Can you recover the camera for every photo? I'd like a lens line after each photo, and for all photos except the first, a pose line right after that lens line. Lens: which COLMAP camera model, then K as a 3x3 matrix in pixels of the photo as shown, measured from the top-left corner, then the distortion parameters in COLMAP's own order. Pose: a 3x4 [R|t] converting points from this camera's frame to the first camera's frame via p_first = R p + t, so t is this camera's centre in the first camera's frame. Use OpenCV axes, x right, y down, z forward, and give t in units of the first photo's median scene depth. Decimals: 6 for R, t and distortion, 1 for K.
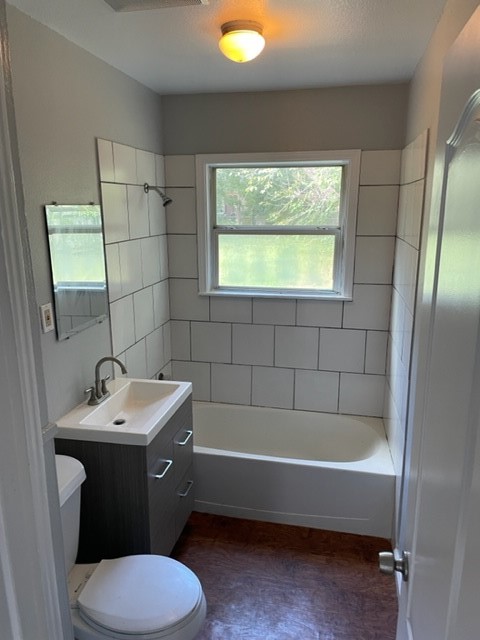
lens RADIAL K [[478.9, 0, 236.3], [0, 478.9, 322.0], [0, 0, 1]] dist [0.102182, -0.130598]
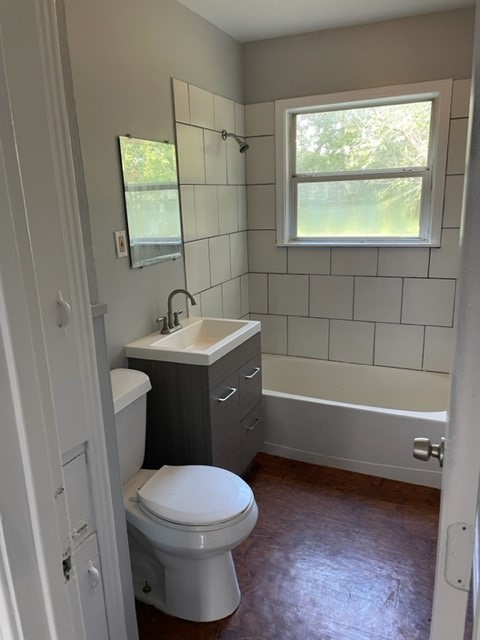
lens RADIAL K [[478.9, 0, 236.3], [0, 478.9, 322.0], [0, 0, 1]] dist [0.102182, -0.130598]
pose [[0.978497, 0.021188, -0.205171, 0.060151], [-0.016412, 0.999554, 0.024951, 0.096419], [0.205608, -0.021048, 0.978408, 0.001320]]
